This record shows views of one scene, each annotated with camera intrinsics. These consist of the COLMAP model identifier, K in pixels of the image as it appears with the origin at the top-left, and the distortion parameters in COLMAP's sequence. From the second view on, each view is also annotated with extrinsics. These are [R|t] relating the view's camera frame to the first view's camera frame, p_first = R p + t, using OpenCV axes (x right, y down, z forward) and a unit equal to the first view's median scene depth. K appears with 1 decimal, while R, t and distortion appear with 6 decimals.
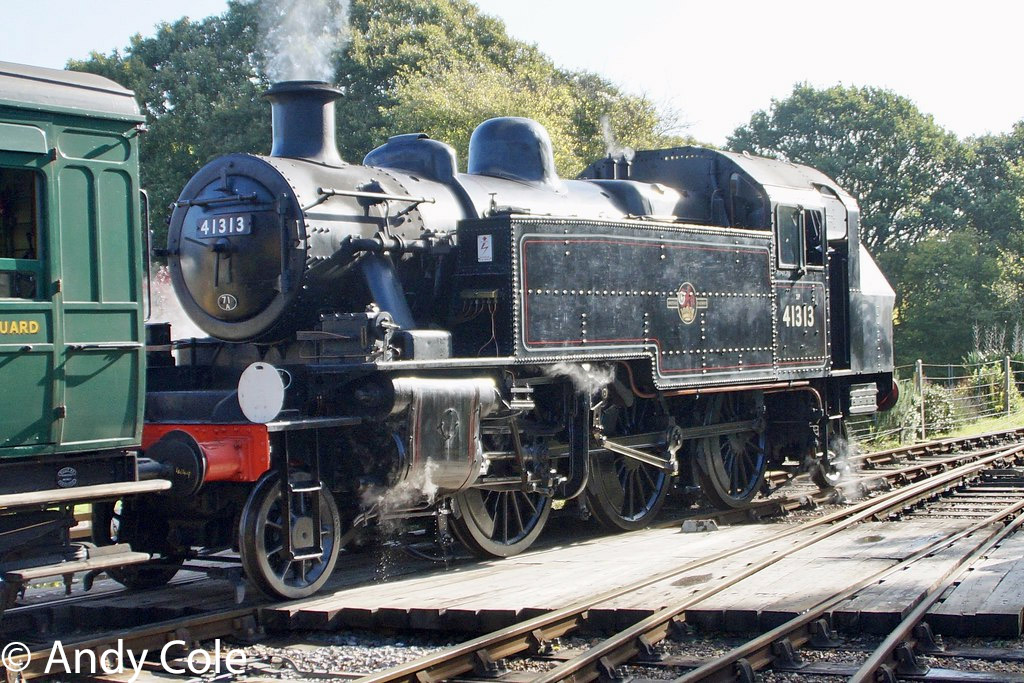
lens RADIAL K [[2123.5, 0, 512.0], [0, 2123.5, 341.5], [0, 0, 1]] dist [0.012815, -0.050511]
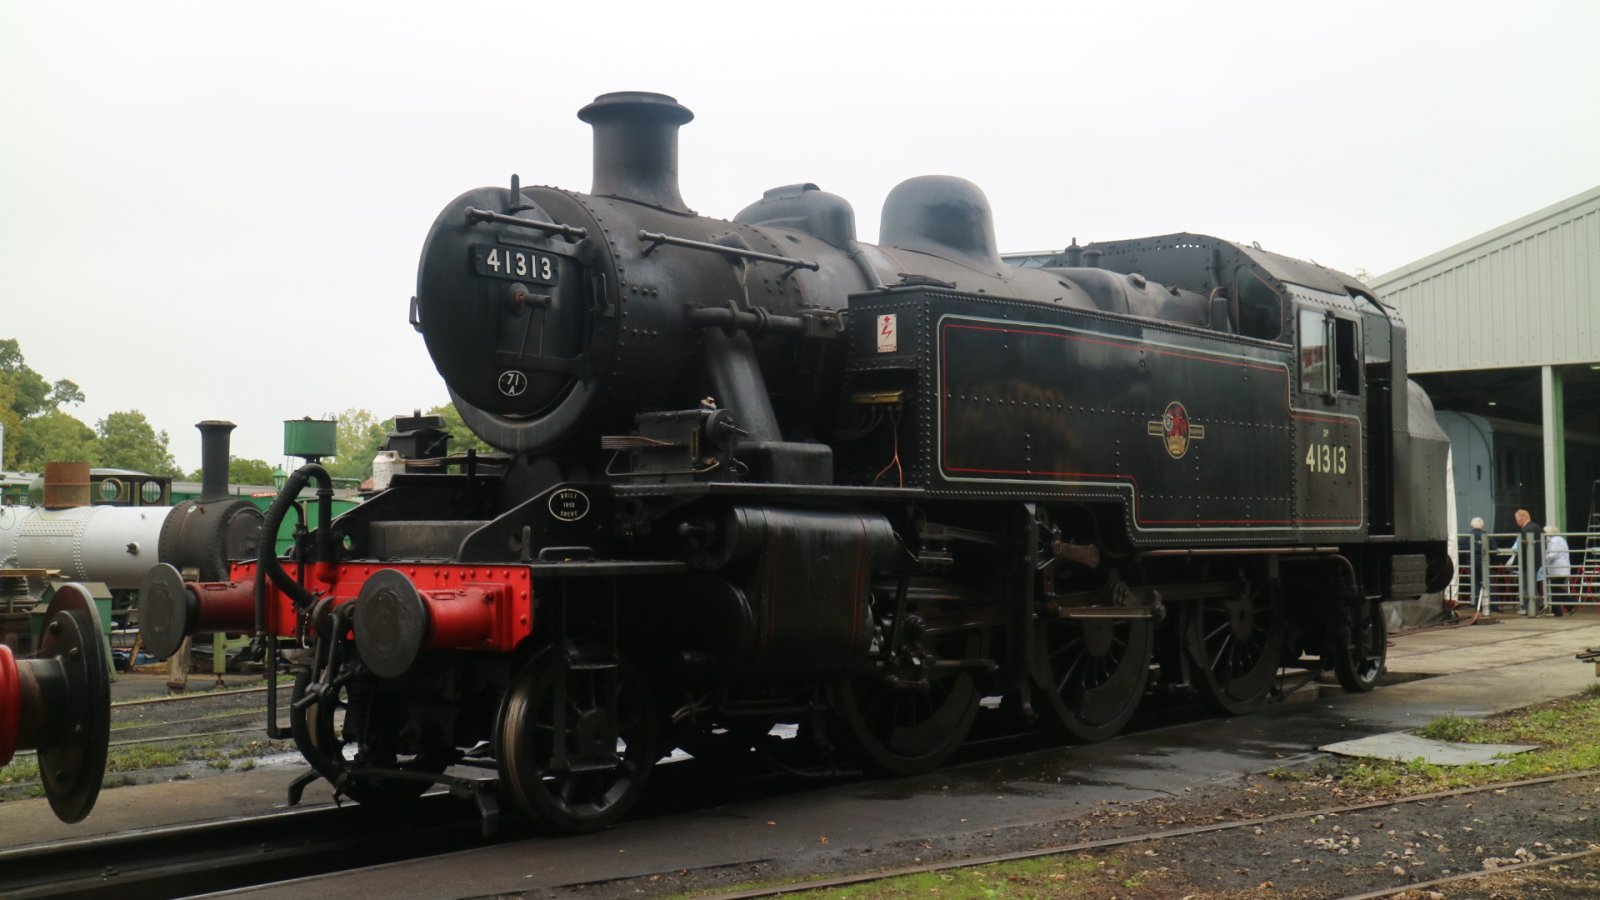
lens RADIAL K [[2016.5, 0, 800.0], [0, 2016.5, 450.0], [0, 0, 1]] dist [-0.005283, -0.003310]
pose [[0.994839, 0.019406, -0.099597, 0.023675], [-0.024119, 0.998635, -0.046338, 0.024203], [0.098562, 0.048501, 0.993948, 0.305330]]
